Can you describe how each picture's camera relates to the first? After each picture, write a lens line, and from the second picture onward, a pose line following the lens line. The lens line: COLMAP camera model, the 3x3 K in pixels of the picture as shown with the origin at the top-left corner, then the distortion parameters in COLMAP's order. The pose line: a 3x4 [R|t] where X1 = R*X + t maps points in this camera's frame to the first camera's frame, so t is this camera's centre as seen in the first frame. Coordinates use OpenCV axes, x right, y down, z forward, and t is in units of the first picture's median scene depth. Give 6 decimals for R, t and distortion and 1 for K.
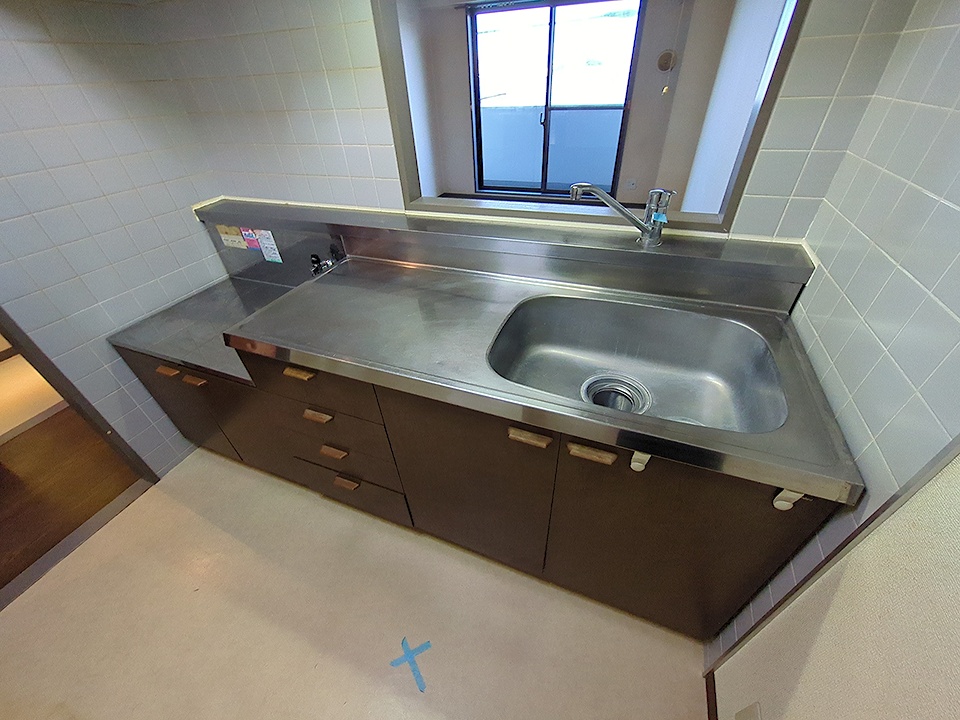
lens RADIAL K [[377.2, 0, 480.0], [0, 377.2, 360.0], [0, 0, 1]] dist [0.001096, 0.000175]
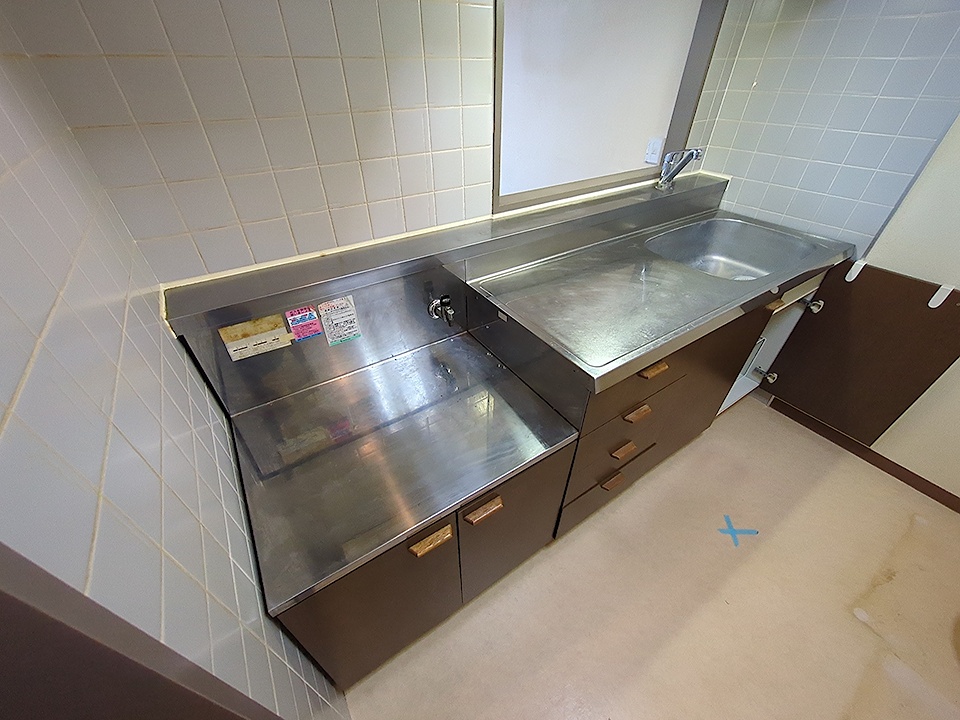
lens RADIAL K [[377.2, 0, 480.0], [0, 377.2, 360.0], [0, 0, 1]] dist [0.001096, 0.000175]
pose [[0.565950, -0.471210, 0.676507, -0.923892], [0.483682, 0.854283, 0.190400, -0.259210], [-0.667647, 0.219458, 0.711397, 0.402859]]
